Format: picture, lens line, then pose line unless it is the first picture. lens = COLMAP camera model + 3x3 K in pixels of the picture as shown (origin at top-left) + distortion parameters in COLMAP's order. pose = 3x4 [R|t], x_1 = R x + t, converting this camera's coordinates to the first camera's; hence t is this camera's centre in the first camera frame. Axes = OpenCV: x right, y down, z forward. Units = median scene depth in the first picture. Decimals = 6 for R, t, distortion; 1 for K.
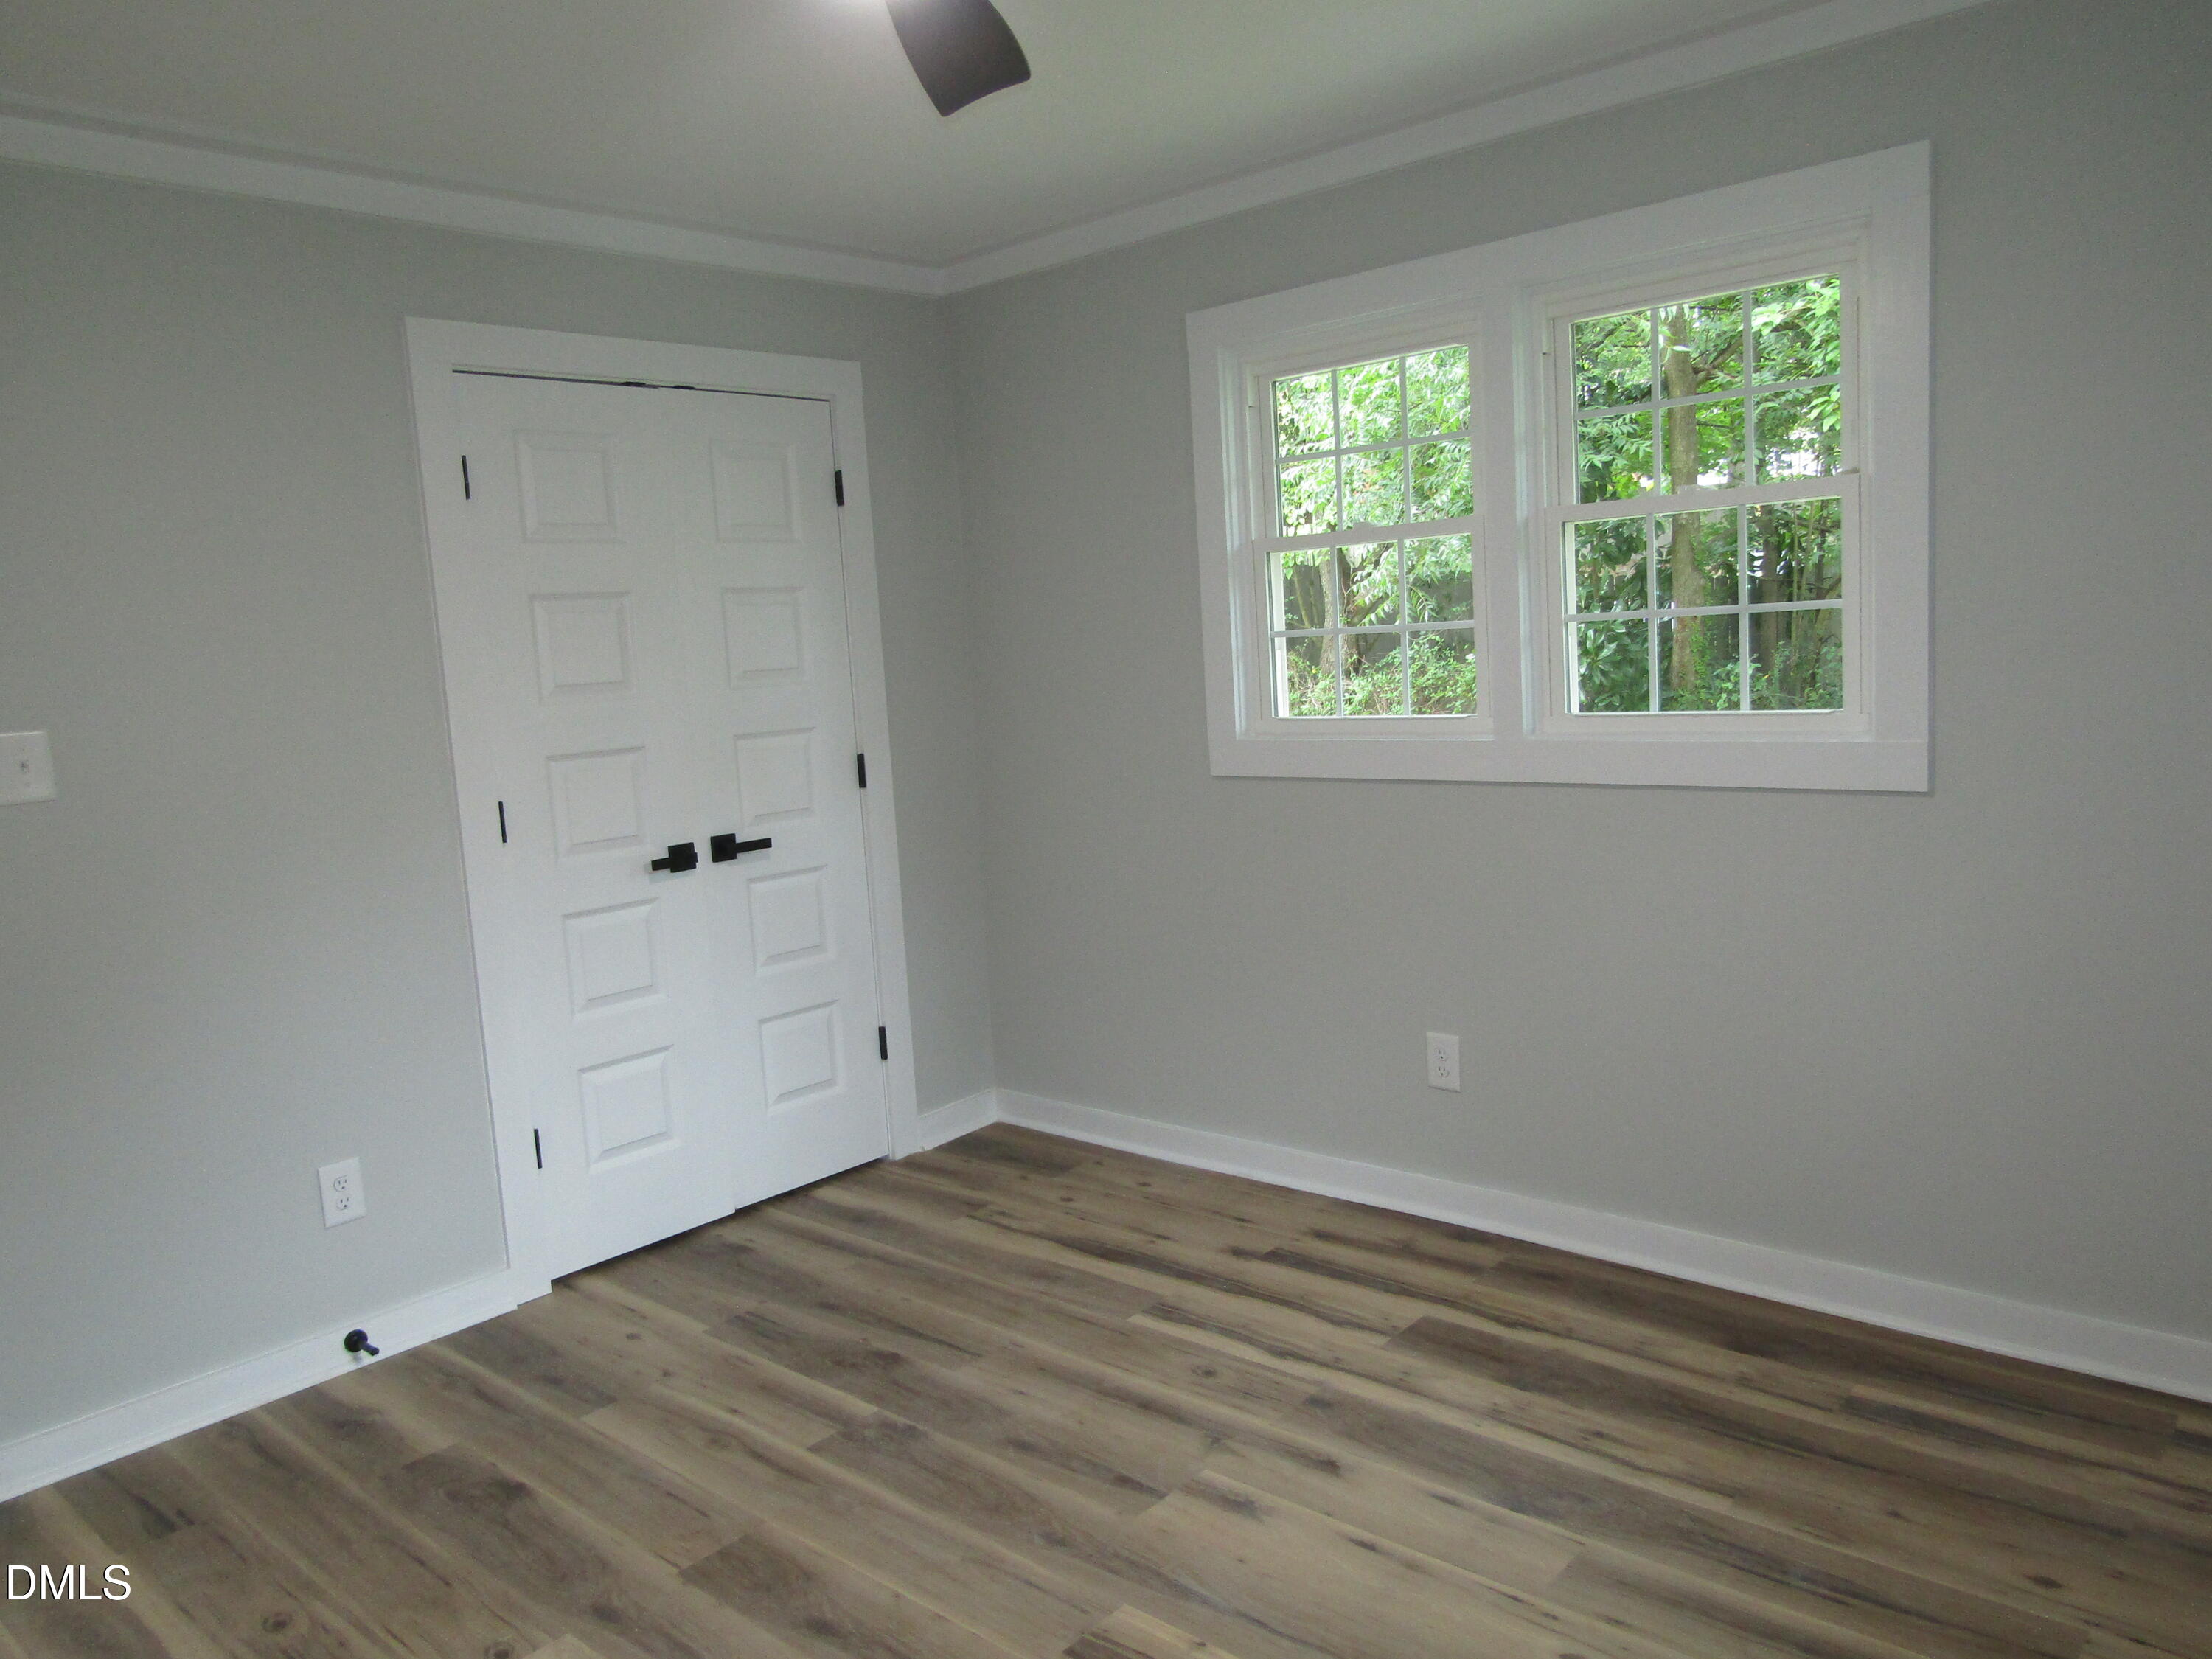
lens RADIAL K [[1579.8, 0, 1094.2], [0, 1579.8, 825.3], [0, 0, 1]] dist [-0.007054, -0.001664]
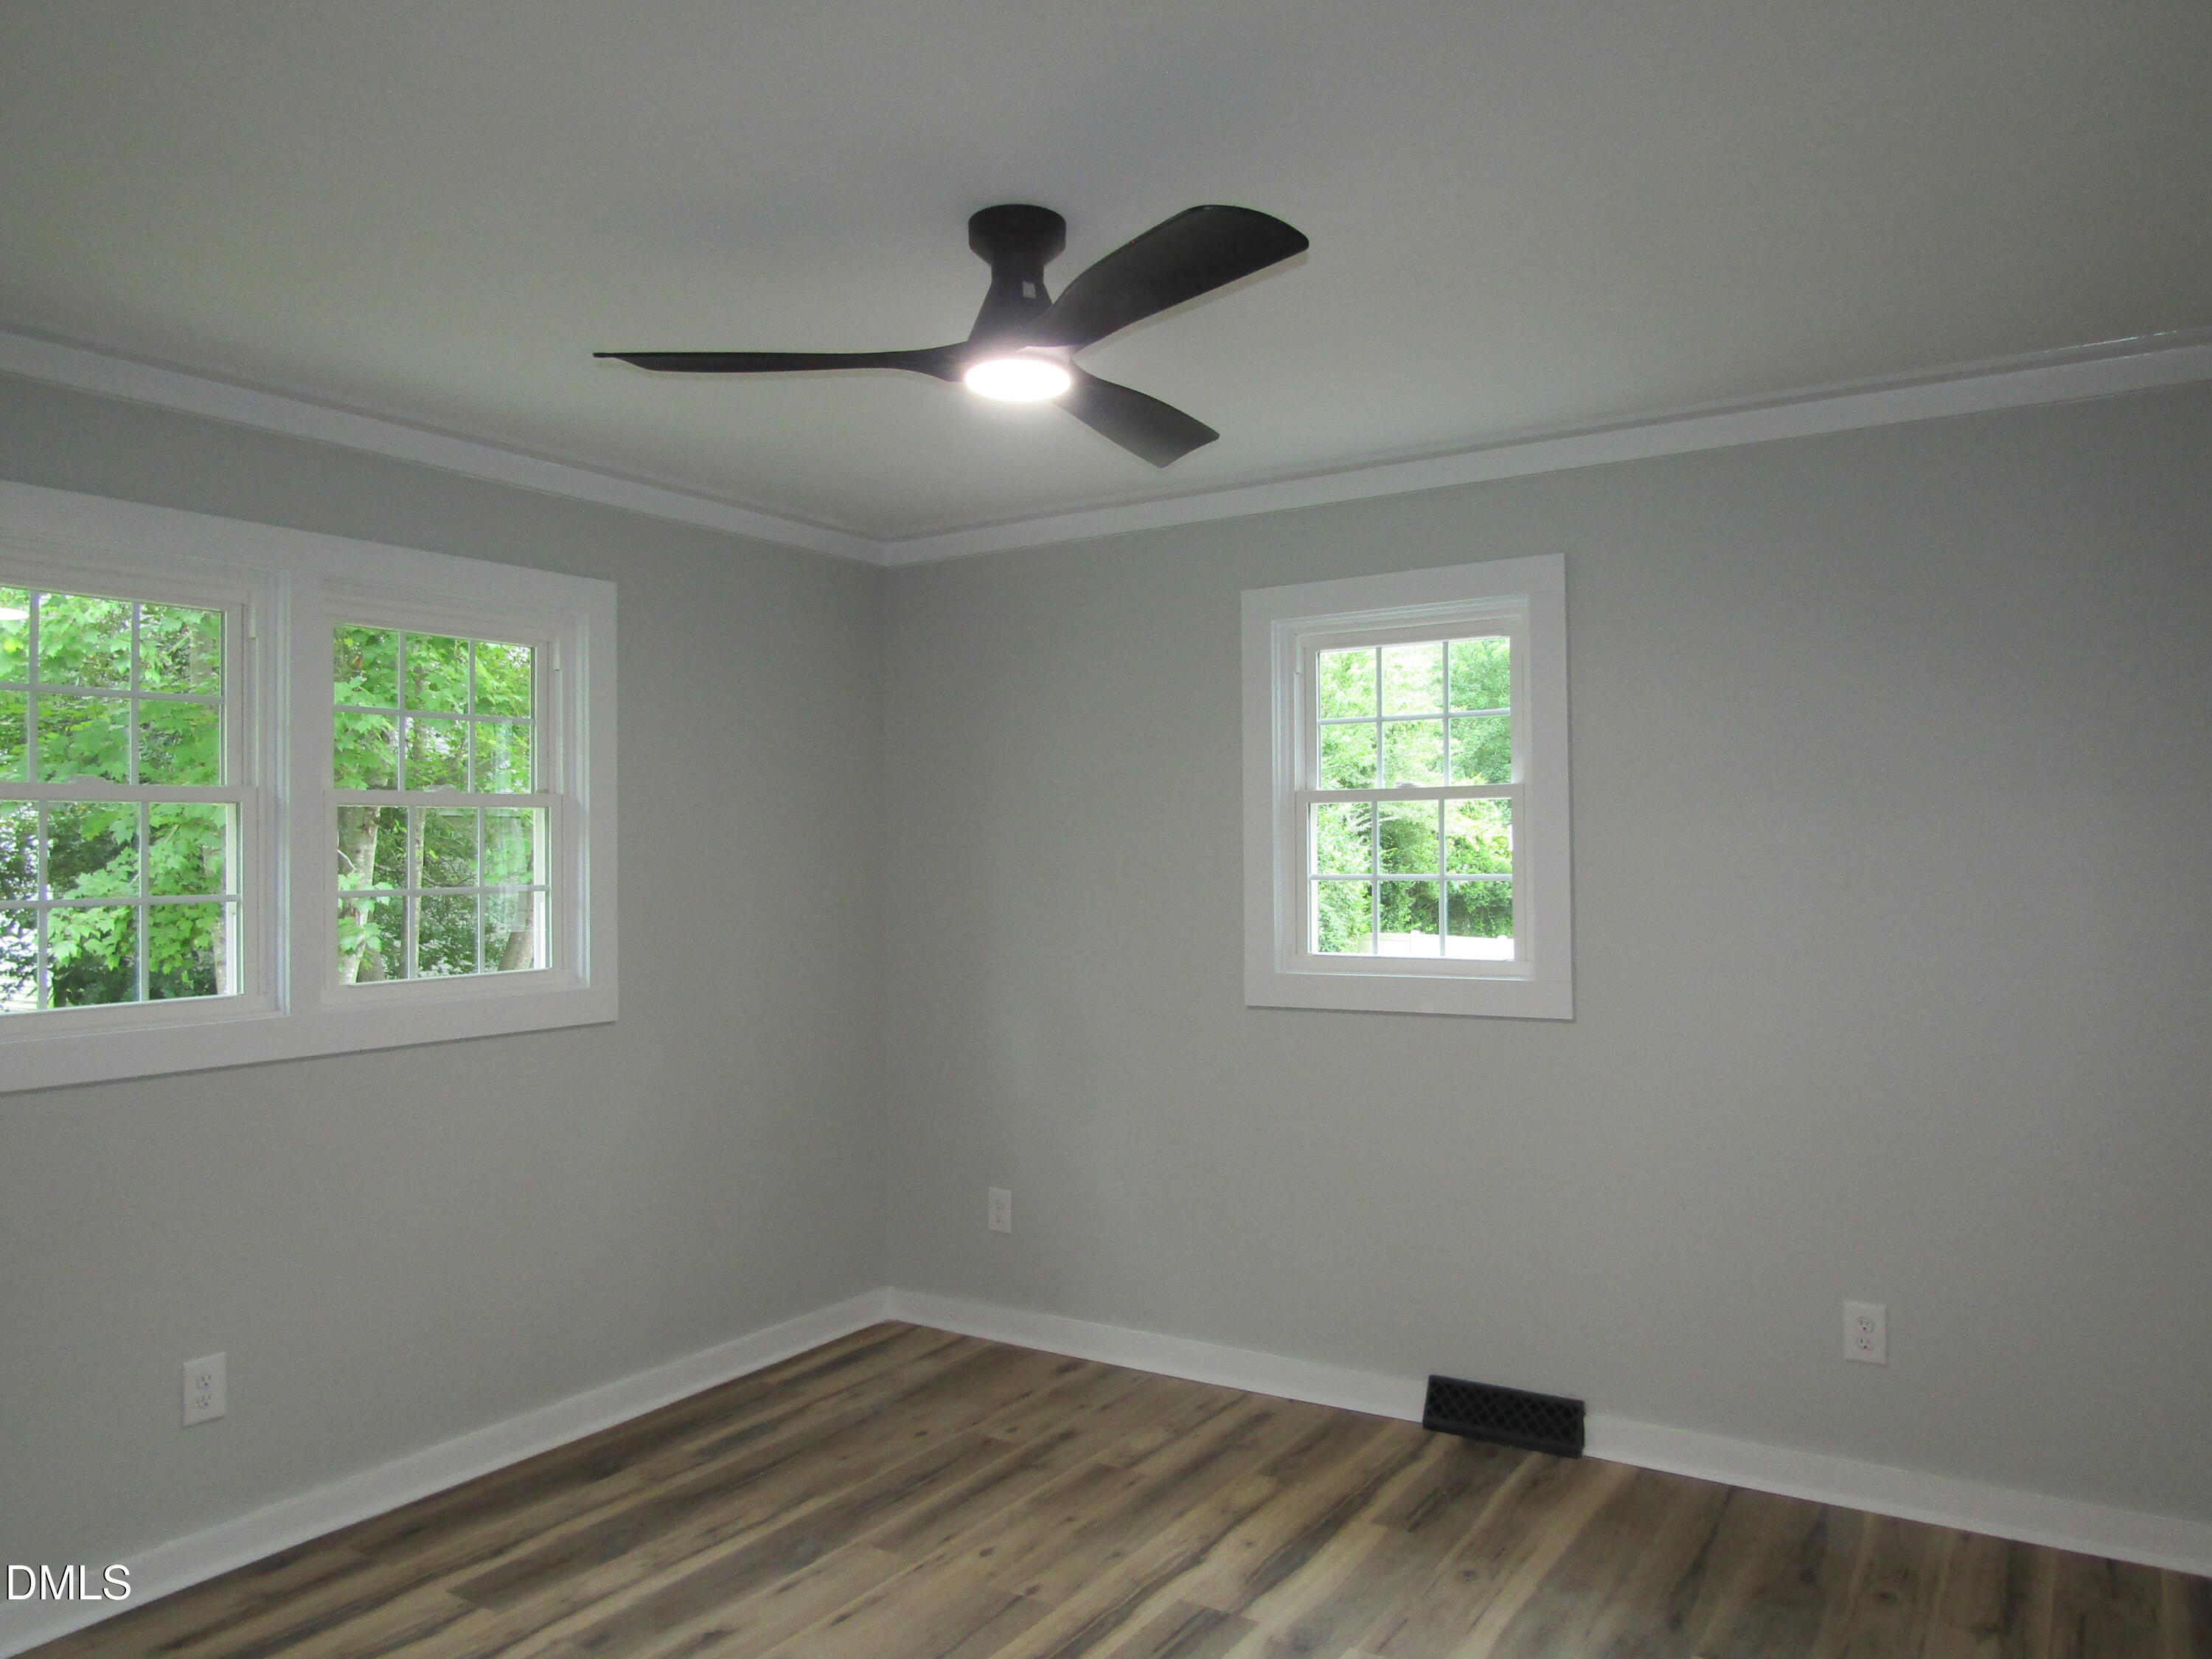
lens RADIAL K [[1579.8, 0, 1105.8], [0, 1579.8, 836.3], [0, 0, 1]] dist [-0.007054, -0.001664]
pose [[-0.176207, 0.080417, 0.981063, -0.960949], [0.141368, 0.988393, -0.055627, -0.044061], [-0.974149, 0.128889, -0.185530, 0.809995]]
